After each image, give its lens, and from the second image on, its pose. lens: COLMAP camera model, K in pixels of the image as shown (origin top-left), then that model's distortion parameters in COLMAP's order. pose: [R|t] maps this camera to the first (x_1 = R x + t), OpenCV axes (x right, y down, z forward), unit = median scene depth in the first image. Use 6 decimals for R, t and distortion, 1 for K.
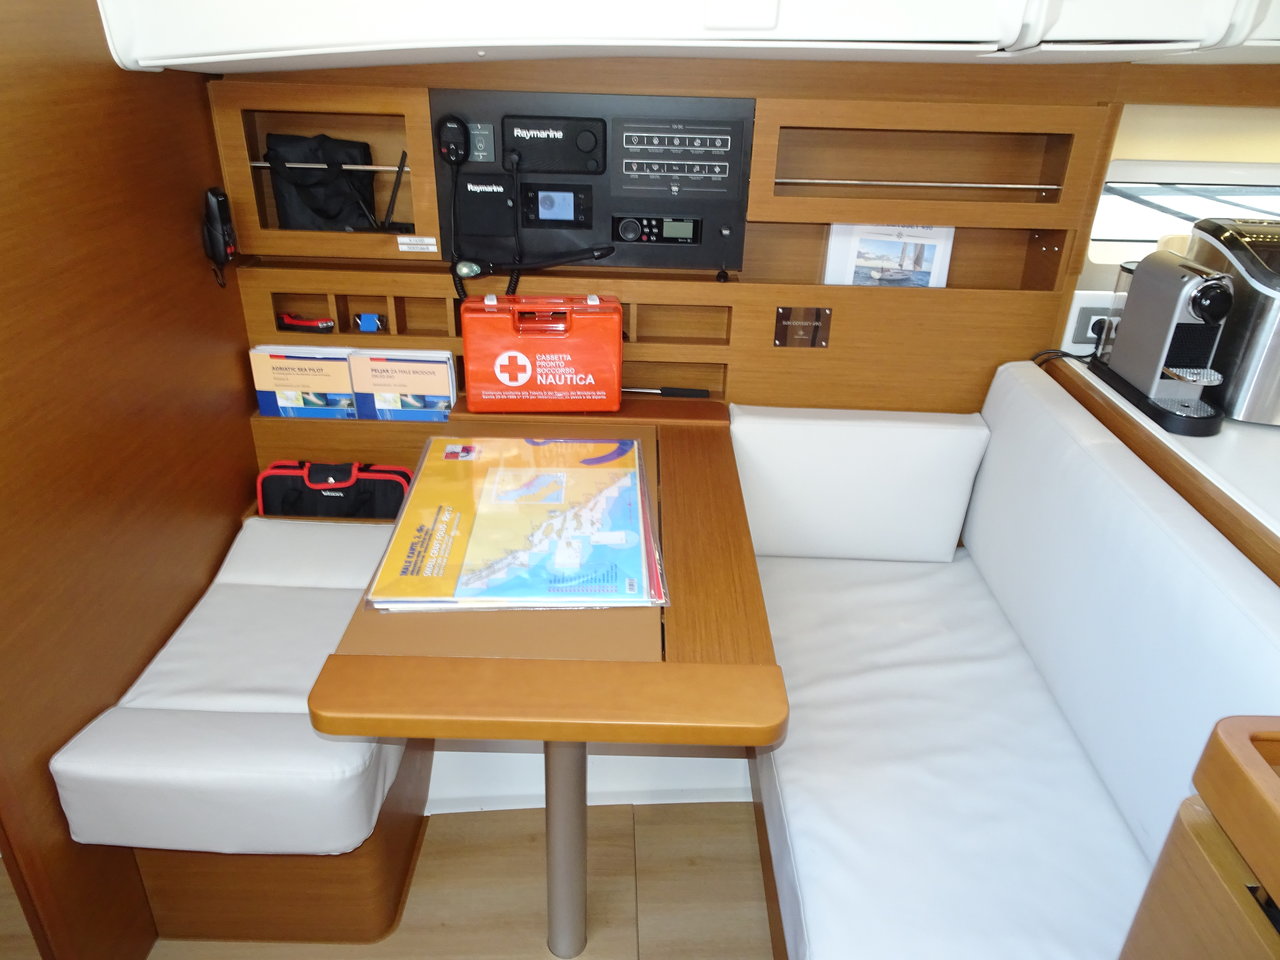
lens RADIAL K [[904.8, 0, 640.0], [0, 904.8, 480.0], [0, 0, 1]] dist [-0.003230, -0.000337]
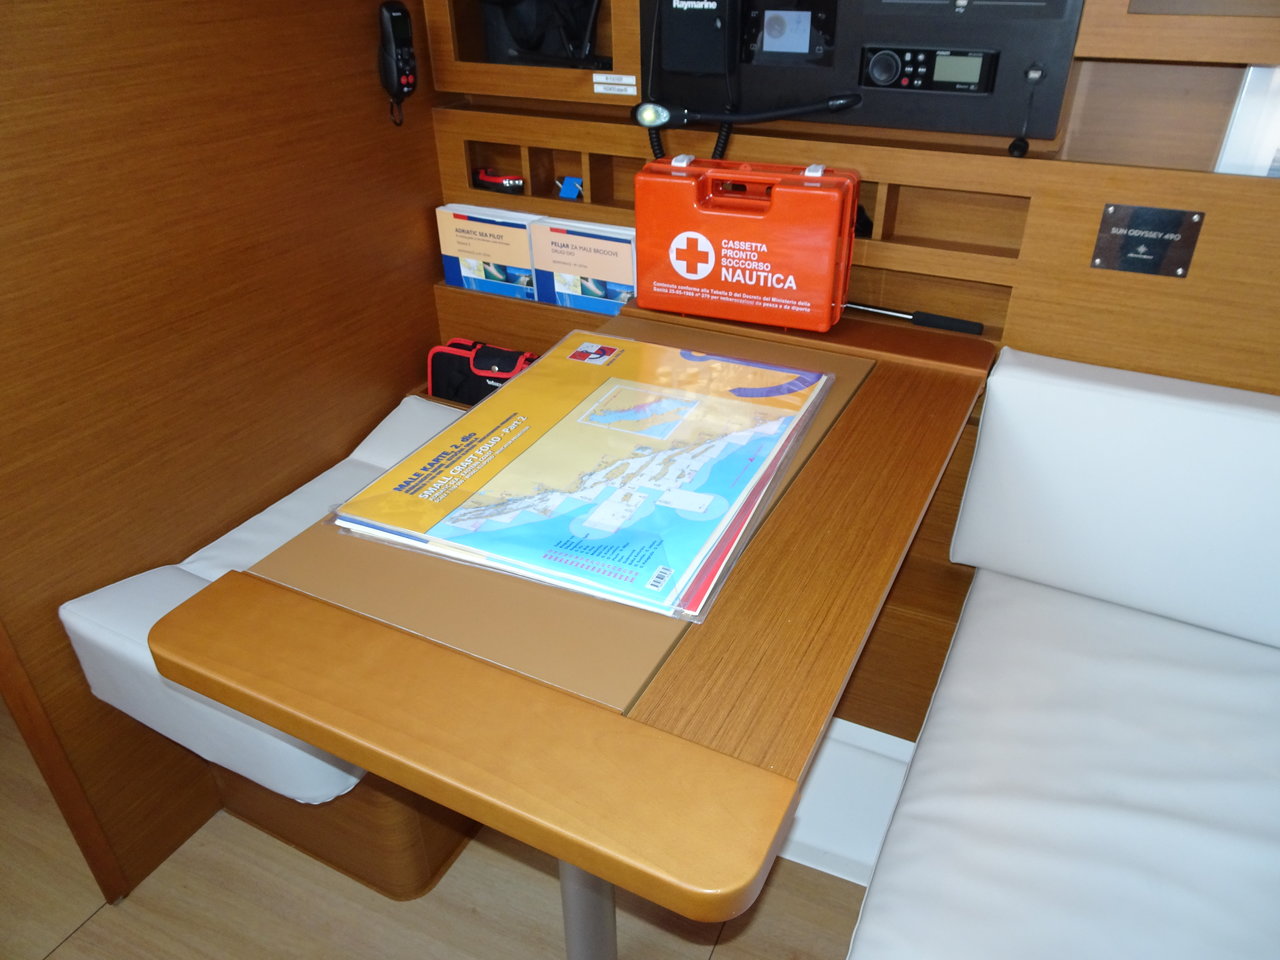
lens RADIAL K [[910.3, 0, 640.0], [0, 910.3, 480.0], [0, 0, 1]] dist [0.008047, 0.006548]
pose [[0.891276, 0.203440, -0.405265, 0.161823], [-0.172520, 0.978634, 0.111854, -0.017034], [0.419362, -0.029776, 0.907331, 0.279094]]
